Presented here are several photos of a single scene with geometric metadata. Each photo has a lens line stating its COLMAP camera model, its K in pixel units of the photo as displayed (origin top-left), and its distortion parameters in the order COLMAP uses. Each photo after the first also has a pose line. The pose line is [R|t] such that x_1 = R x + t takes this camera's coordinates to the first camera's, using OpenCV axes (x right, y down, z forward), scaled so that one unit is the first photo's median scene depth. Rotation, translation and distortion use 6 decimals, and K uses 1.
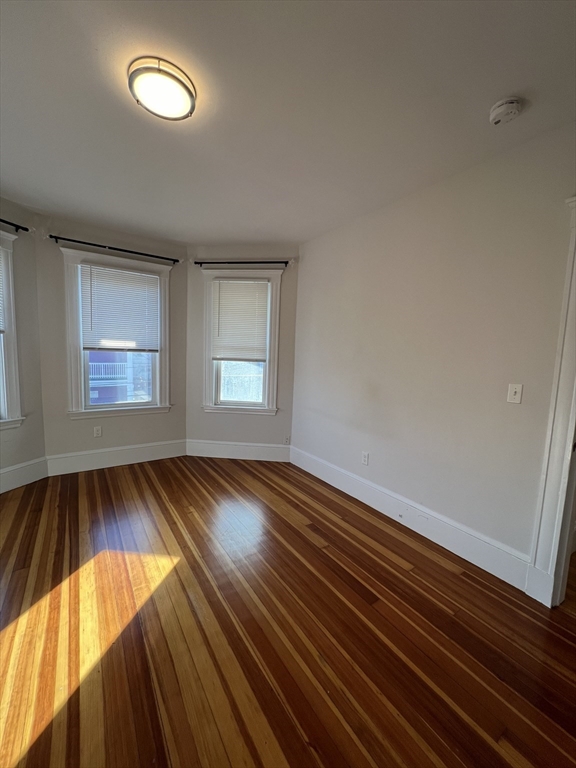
lens RADIAL K [[306.8, 0, 286.4], [0, 306.8, 383.5], [0, 0, 1]] dist [-0.001108, 0.000522]
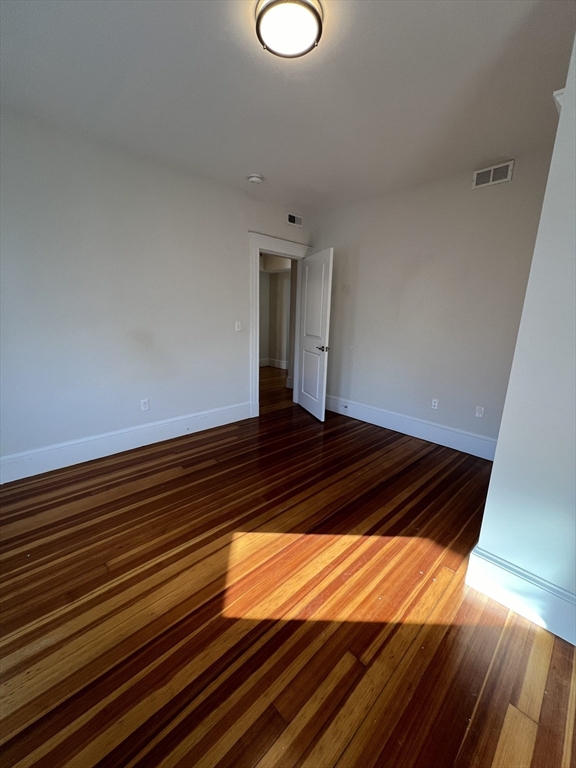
lens RADIAL K [[306.8, 0, 286.4], [0, 306.8, 383.5], [0, 0, 1]] dist [-0.001108, 0.000522]
pose [[-0.165169, -0.258608, 0.951757, -1.275074], [0.071904, 0.959285, 0.273132, -0.129913], [-0.983641, 0.113548, -0.139849, 1.023255]]
